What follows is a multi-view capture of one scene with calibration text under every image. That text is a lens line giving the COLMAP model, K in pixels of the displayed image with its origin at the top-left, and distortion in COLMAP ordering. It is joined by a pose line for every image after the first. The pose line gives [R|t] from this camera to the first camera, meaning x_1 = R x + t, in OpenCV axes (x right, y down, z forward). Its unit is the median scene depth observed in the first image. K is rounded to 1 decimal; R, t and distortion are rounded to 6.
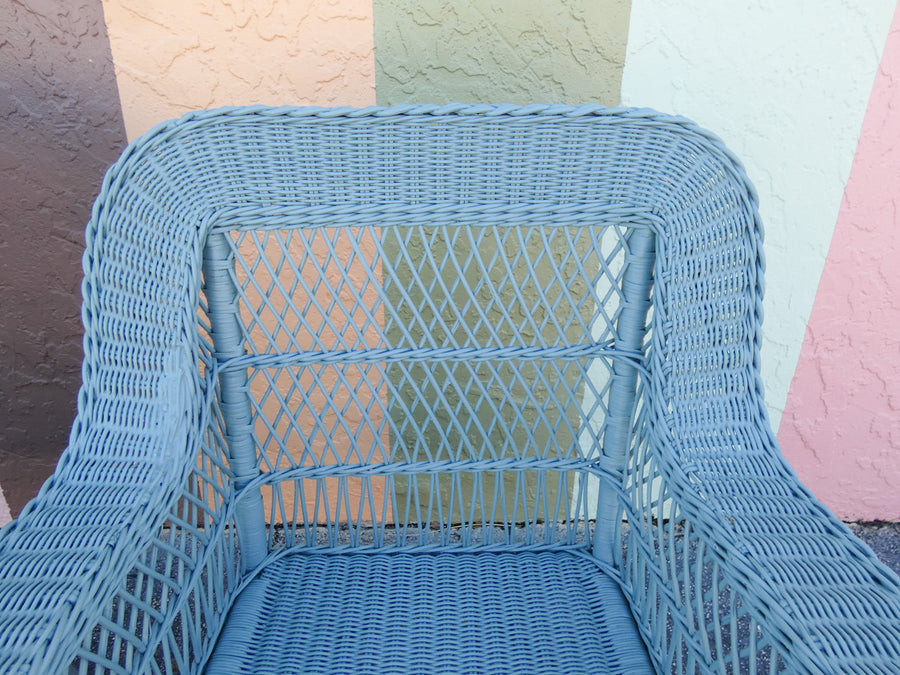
lens RADIAL K [[616.8, 0, 445.2], [0, 616.8, 307.2], [0, 0, 1]] dist [-0.000780, -0.005429]
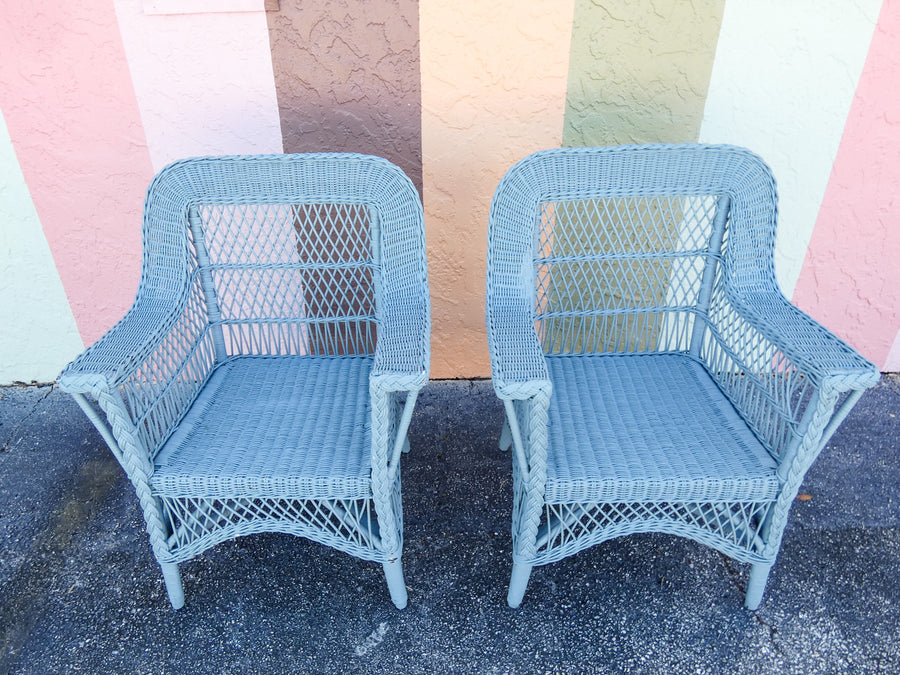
lens RADIAL K [[647.6, 0, 416.8], [0, 647.6, 344.8], [0, 0, 1]] dist [-0.004327, 0.000026]
pose [[0.998761, -0.013915, -0.047770, -0.620984], [0.020145, 0.990978, 0.132505, 0.065017], [0.045495, -0.133304, 0.990030, -1.303594]]
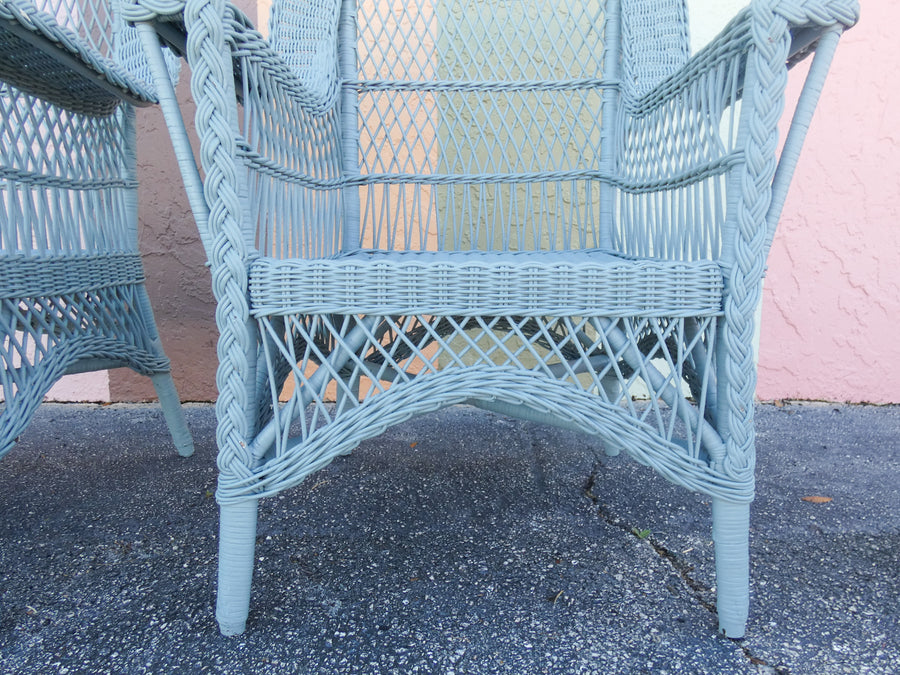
lens RADIAL K [[651.5, 0, 476.1], [0, 651.5, 340.2], [0, 0, 1]] dist [-0.004086, 0.001788]
pose [[0.999980, 0.000786, 0.006334, -0.043845], [0.000881, 0.965879, -0.258991, 1.040463], [-0.006321, 0.258991, 0.965859, -0.361123]]
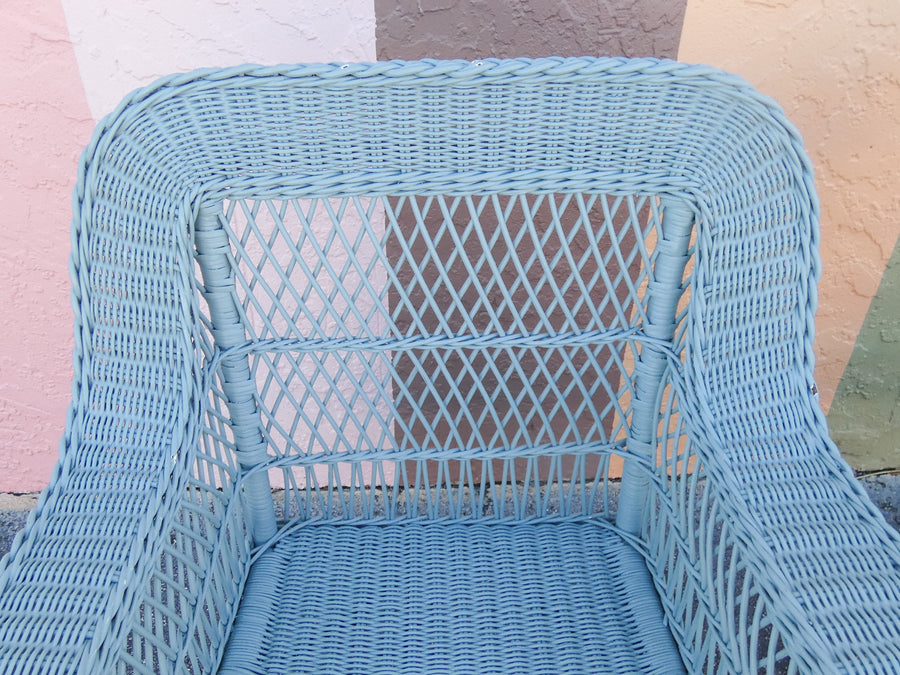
lens RADIAL K [[767.5, 0, 423.2], [0, 767.5, 350.9], [0, 0, 1]] dist [0.000592, -0.010618]
pose [[0.999629, -0.024483, -0.011930, -1.181919], [0.026426, 0.977894, 0.207423, -0.131244], [0.006588, -0.207662, 0.978179, -0.123420]]
